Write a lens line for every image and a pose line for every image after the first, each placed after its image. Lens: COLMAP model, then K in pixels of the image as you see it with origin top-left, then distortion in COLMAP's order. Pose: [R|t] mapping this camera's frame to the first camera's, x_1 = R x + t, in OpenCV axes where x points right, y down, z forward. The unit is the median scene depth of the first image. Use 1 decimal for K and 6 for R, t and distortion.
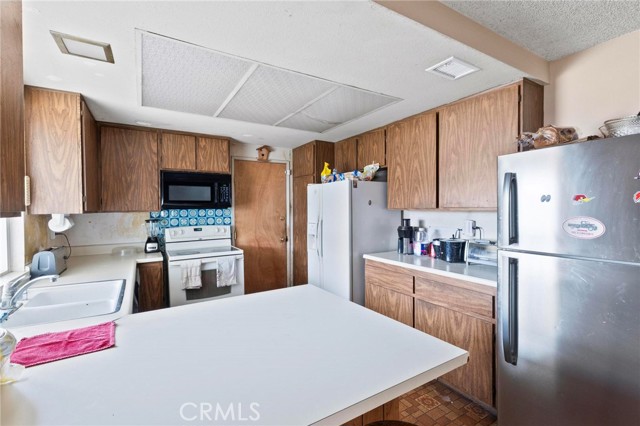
lens RADIAL K [[288.9, 0, 320.0], [0, 288.9, 213.0], [0, 0, 1]] dist [-0.000589, 0.000052]
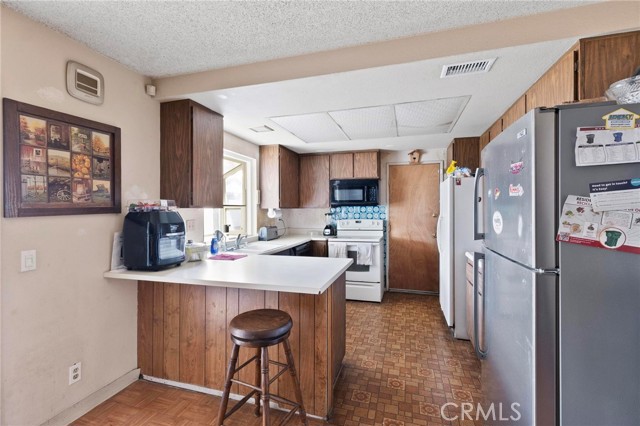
lens RADIAL K [[293.3, 0, 317.1], [0, 293.3, 207.5], [0, 0, 1]] dist [-0.001011, -0.000006]
pose [[0.666968, 0.001824, -0.745084, 0.475725], [-0.012366, 0.999886, -0.008622, 0.005577], [0.744983, 0.014964, 0.666915, -0.045037]]
